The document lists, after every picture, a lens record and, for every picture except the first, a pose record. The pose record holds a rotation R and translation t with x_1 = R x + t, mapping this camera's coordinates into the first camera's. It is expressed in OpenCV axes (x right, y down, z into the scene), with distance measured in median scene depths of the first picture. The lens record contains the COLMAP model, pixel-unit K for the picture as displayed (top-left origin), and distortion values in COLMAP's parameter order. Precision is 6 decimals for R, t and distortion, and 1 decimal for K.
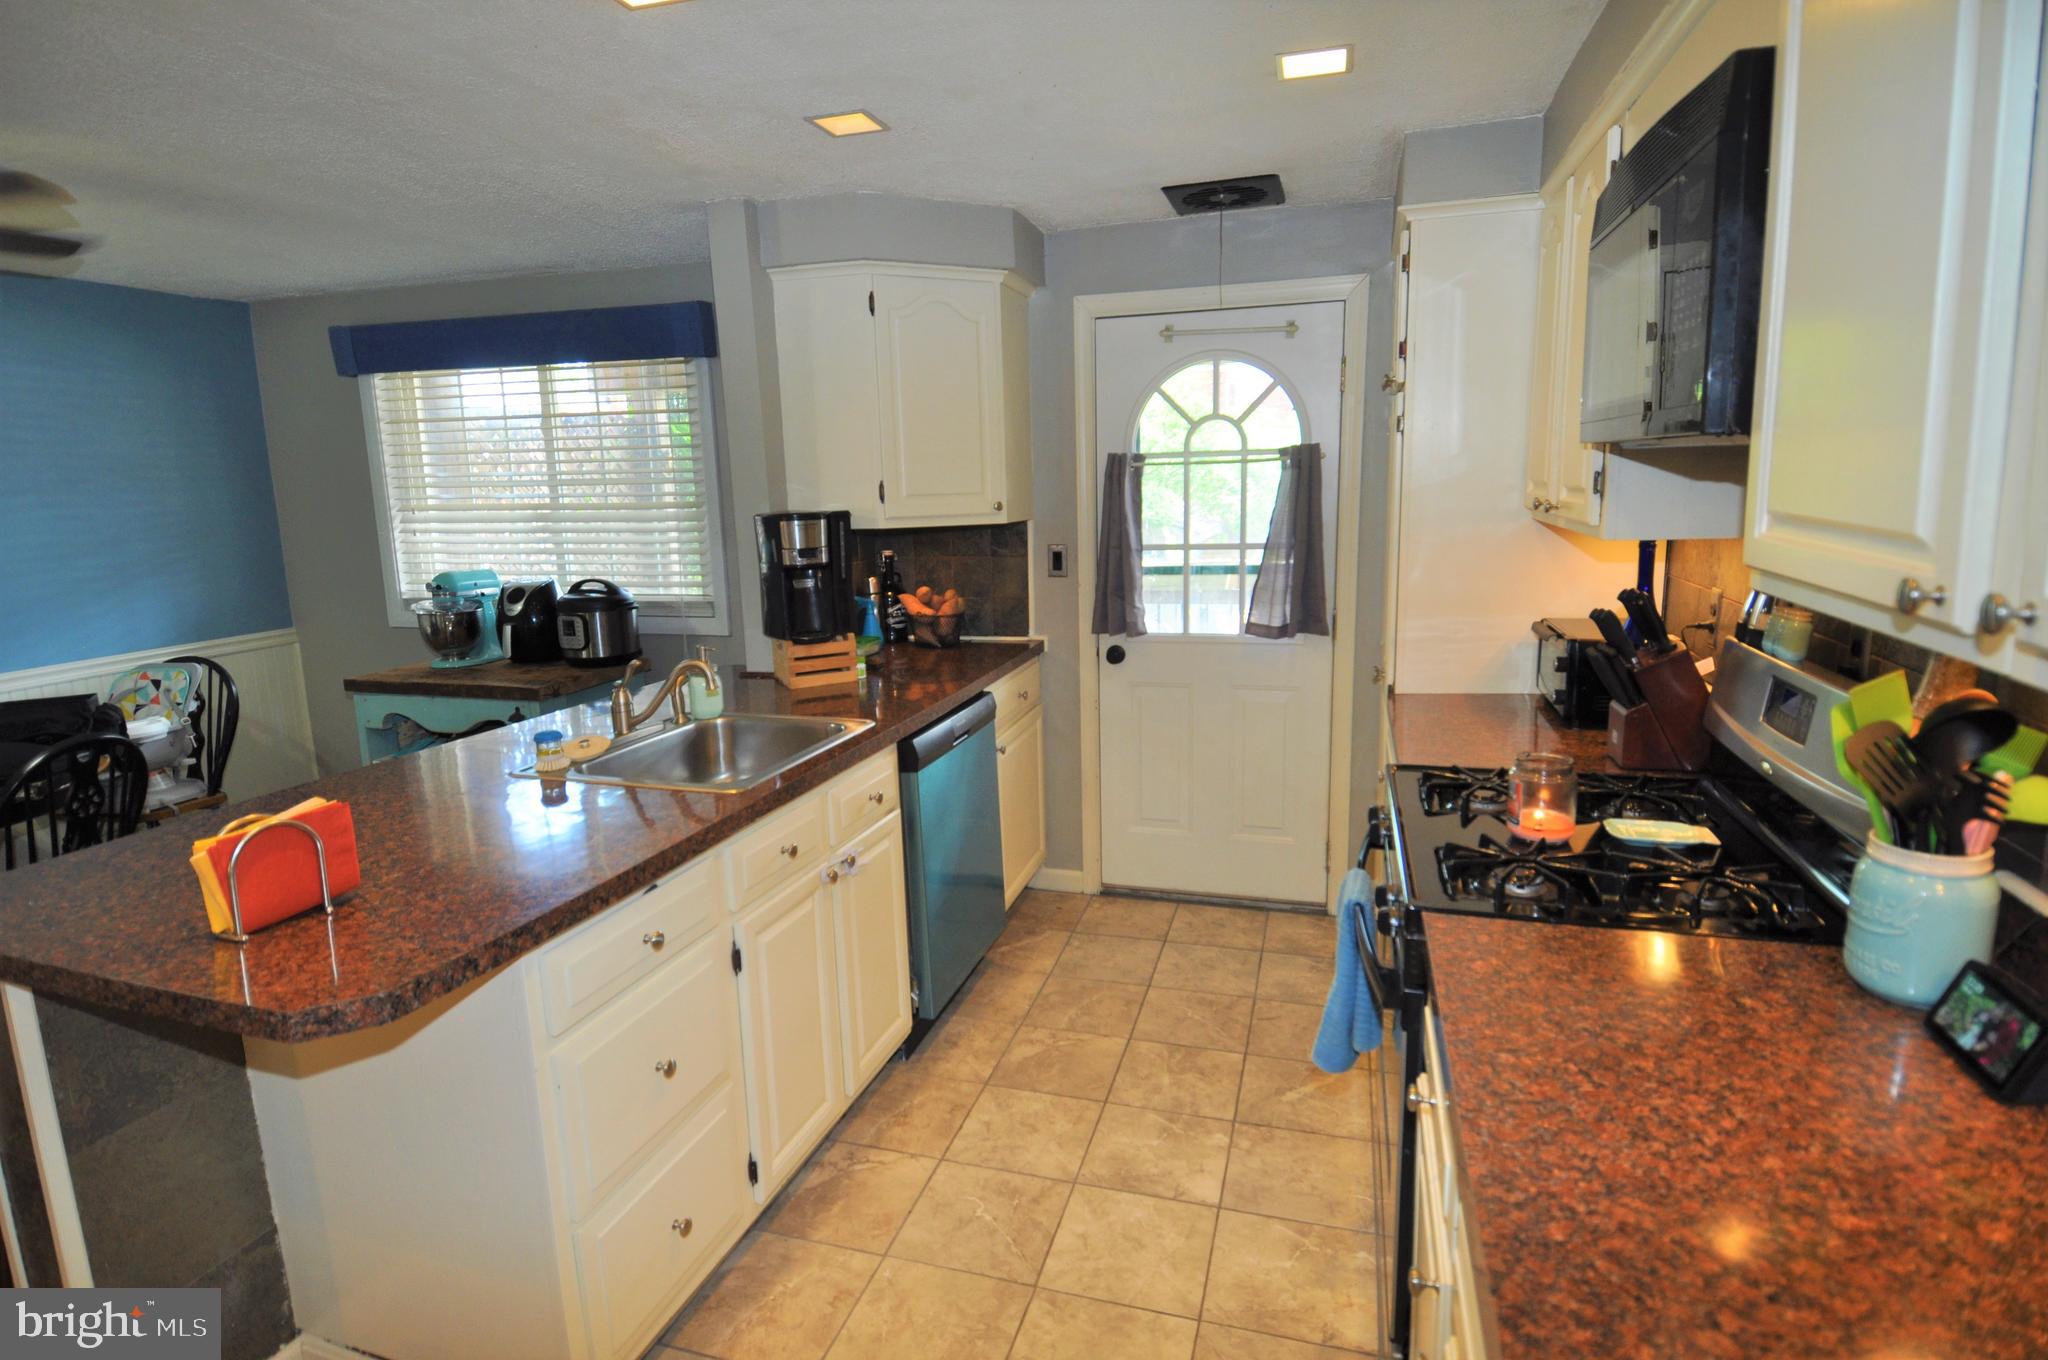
lens RADIAL K [[1069.5, 0, 1021.9], [0, 1069.5, 663.9], [0, 0, 1]] dist [0.036657, -0.039084]
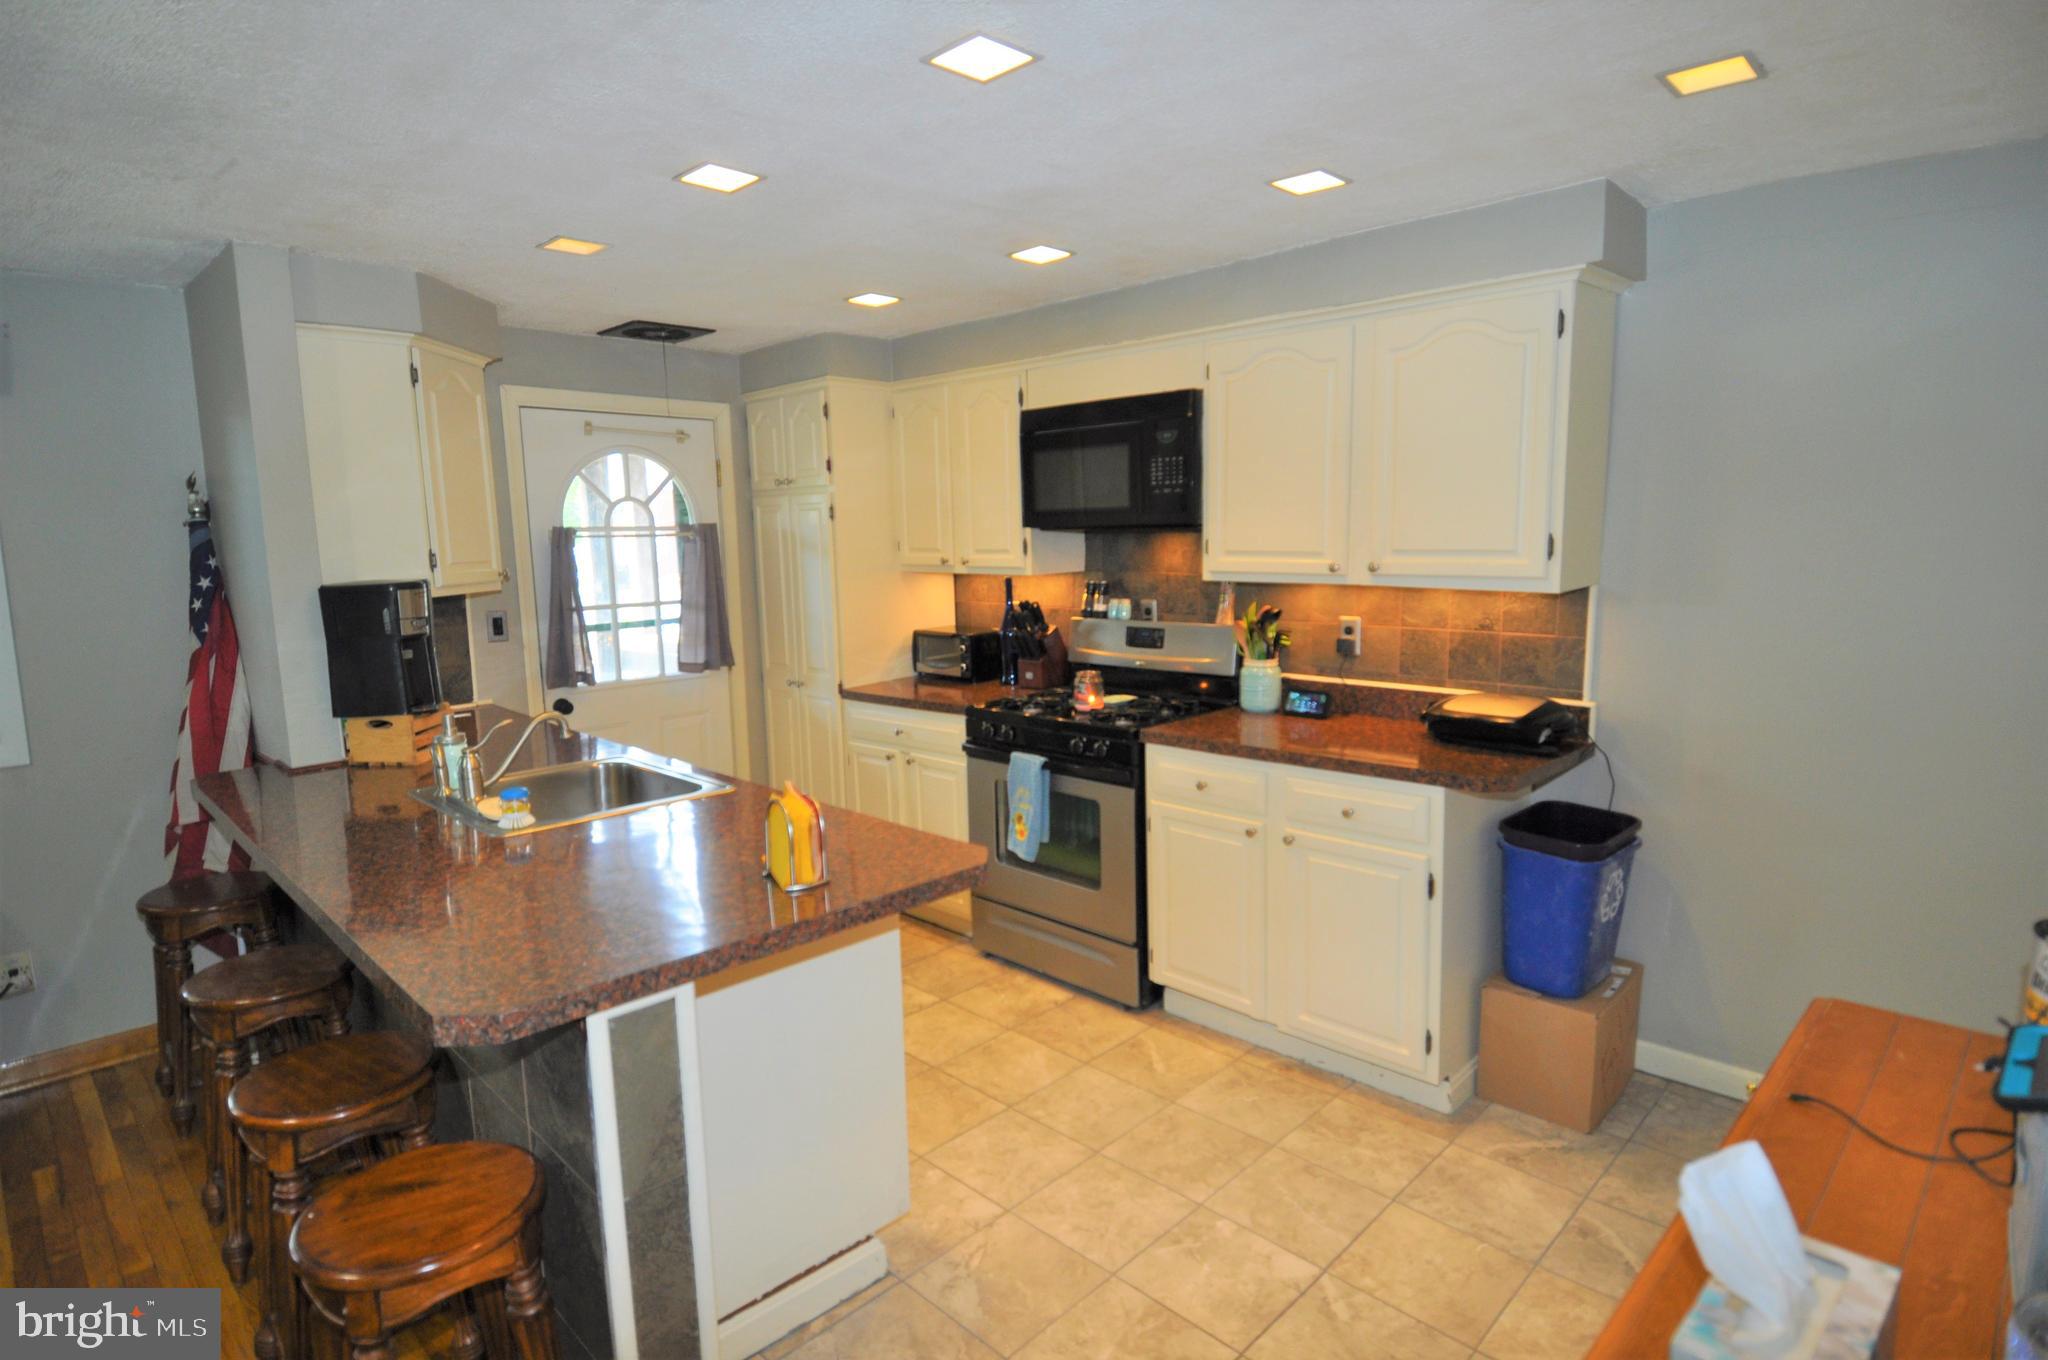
lens RADIAL K [[1069.5, 0, 1021.9], [0, 1069.5, 663.9], [0, 0, 1]] dist [0.036657, -0.039084]
pose [[0.447963, -0.094125, 0.889084, -0.623139], [0.160786, 0.986711, 0.023449, -0.001503], [-0.879475, 0.132448, 0.457144, 0.060419]]
